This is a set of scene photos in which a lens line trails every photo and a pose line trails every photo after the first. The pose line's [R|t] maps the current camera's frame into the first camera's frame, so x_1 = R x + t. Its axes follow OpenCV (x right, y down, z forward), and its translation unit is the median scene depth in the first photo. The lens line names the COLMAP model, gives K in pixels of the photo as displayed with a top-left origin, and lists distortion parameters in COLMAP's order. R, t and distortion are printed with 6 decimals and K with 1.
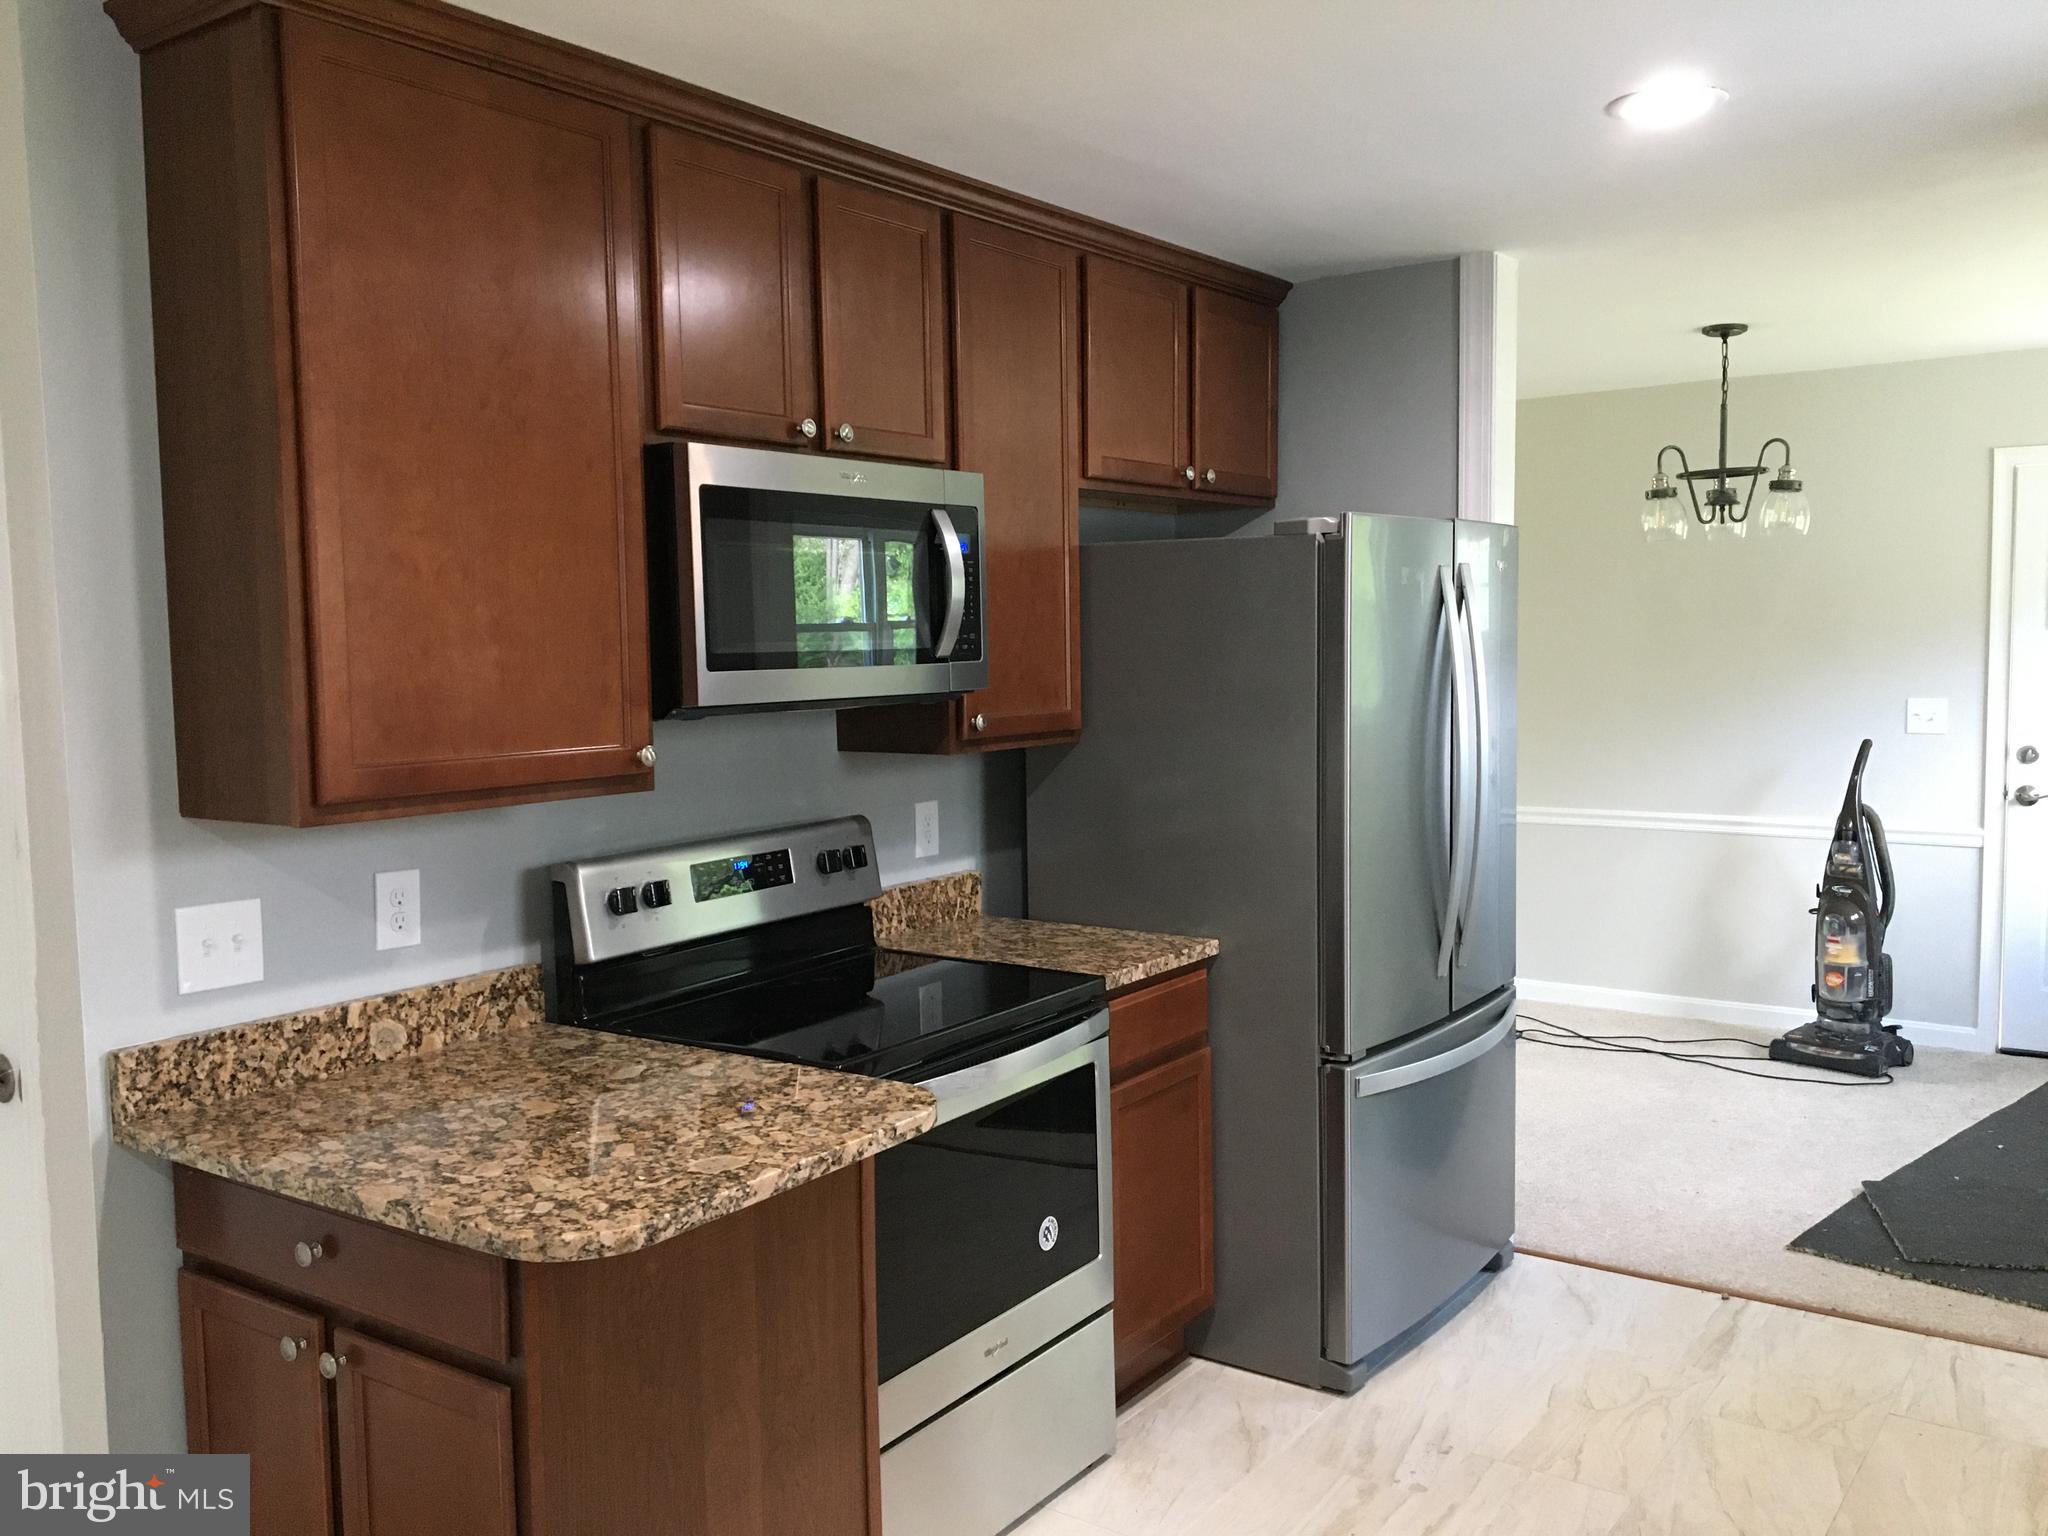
lens RADIAL K [[1728.7, 0, 1025.2], [0, 1728.7, 768.9], [0, 0, 1]] dist [0.057532, -0.014965]
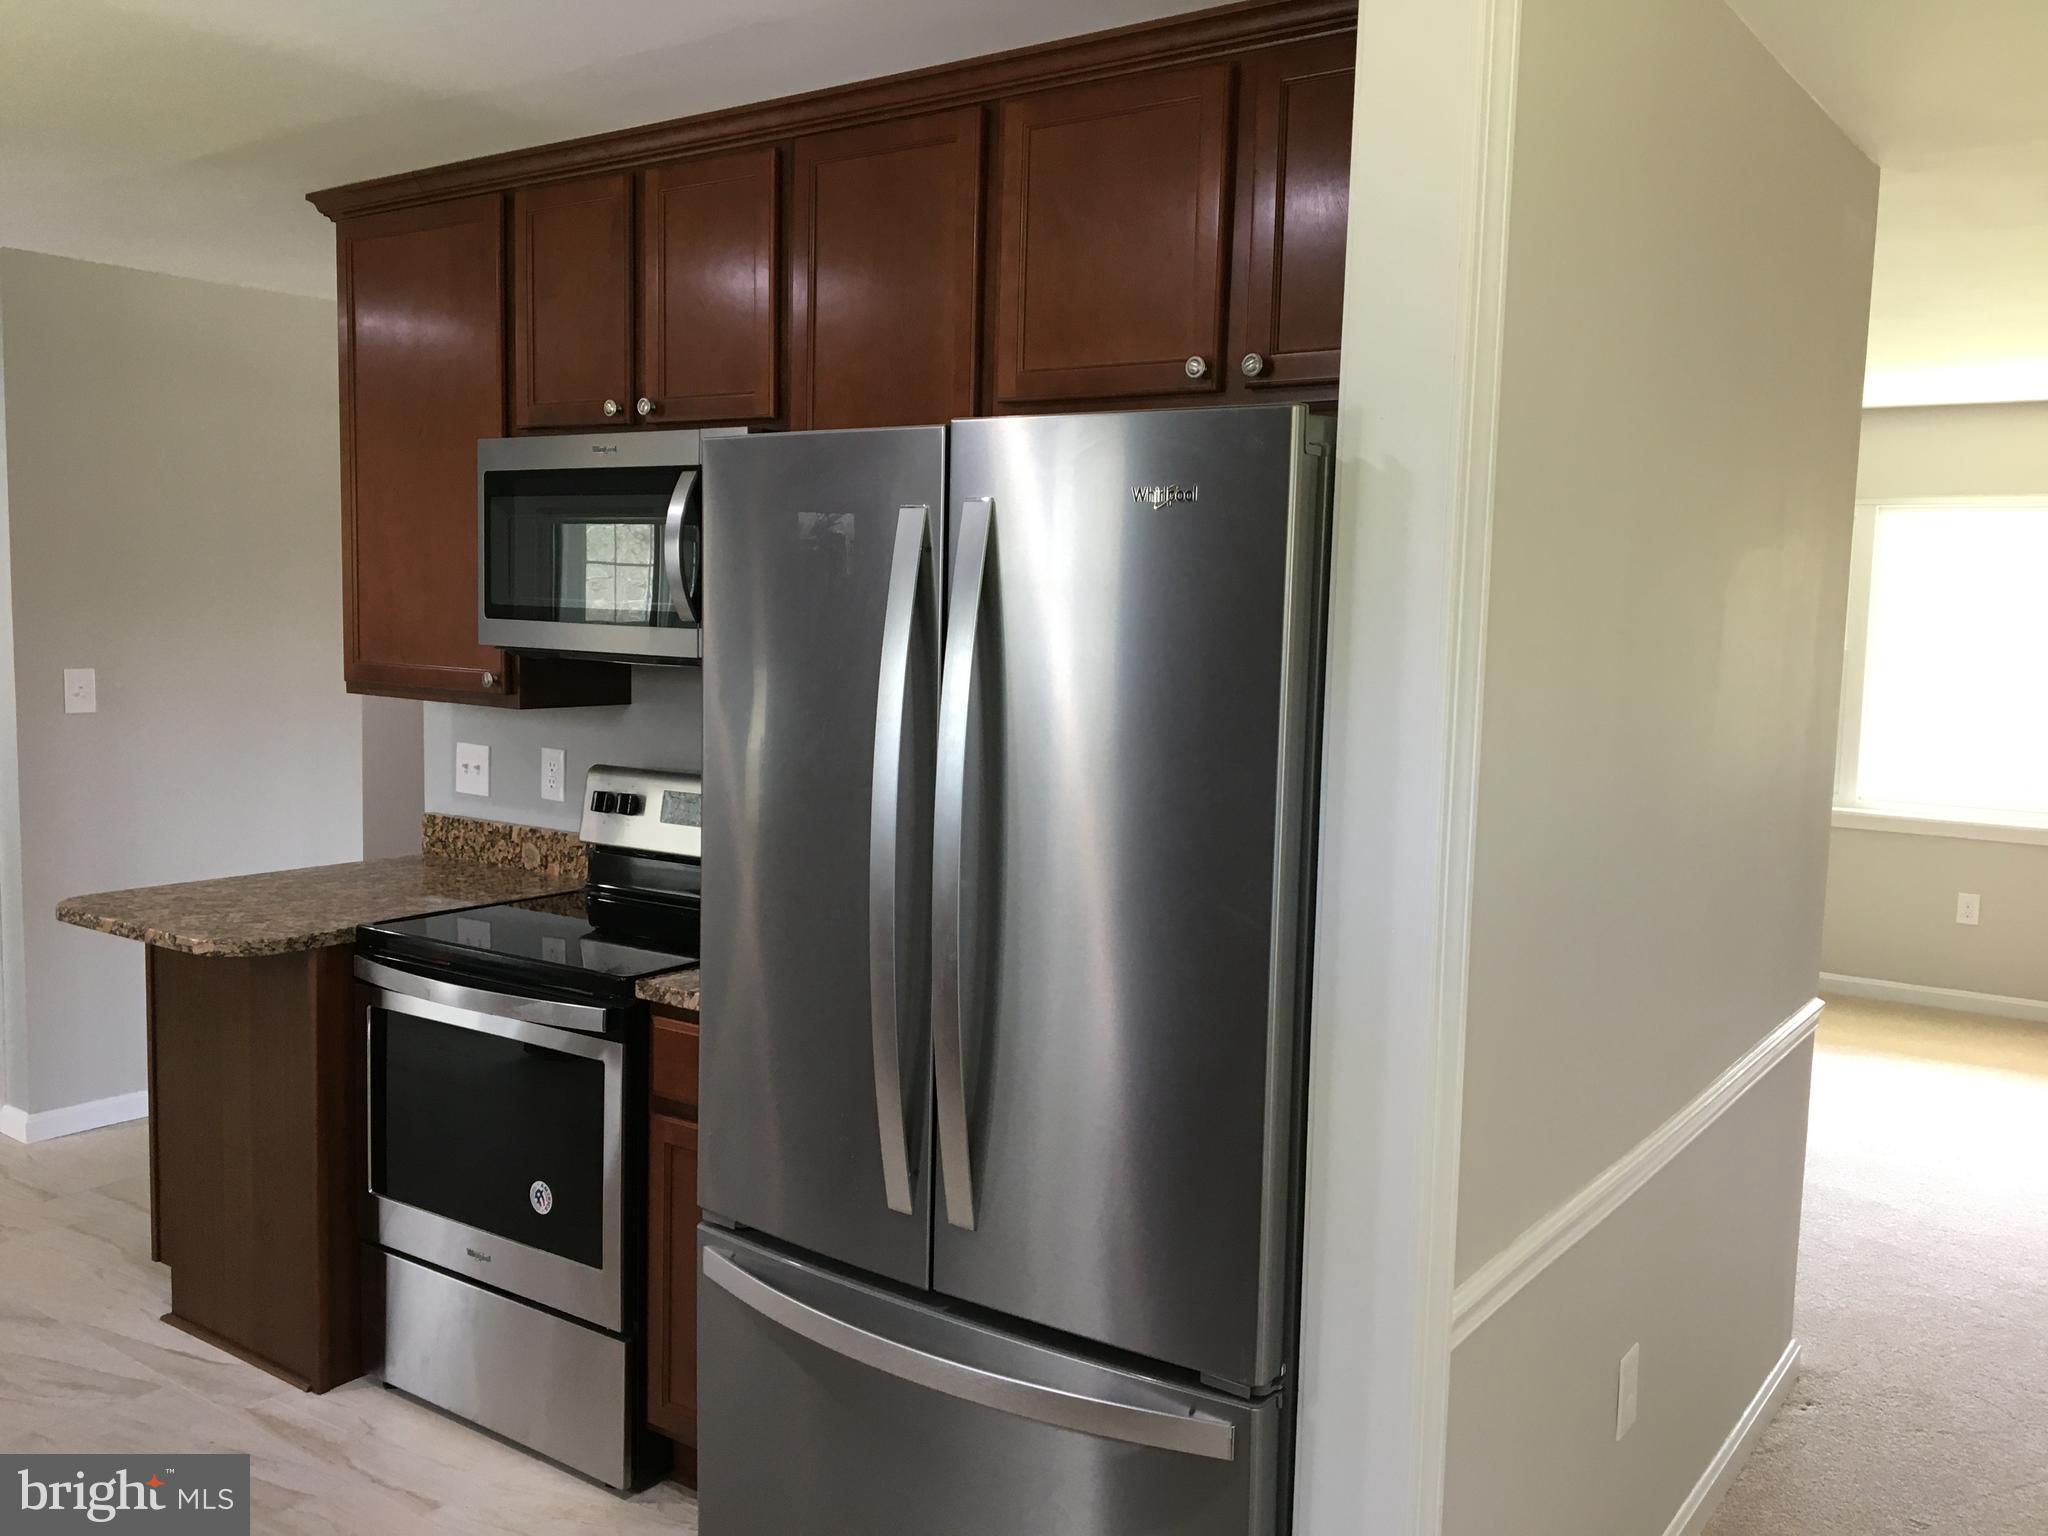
lens RADIAL K [[1728.7, 0, 1025.0], [0, 1728.7, 768.8], [0, 0, 1]] dist [0.057532, -0.014965]
pose [[-0.013530, 0.113116, -0.993490, 1.094684], [-0.101436, 0.988300, 0.113906, -0.132008], [0.994750, 0.102317, -0.001898, 1.404585]]
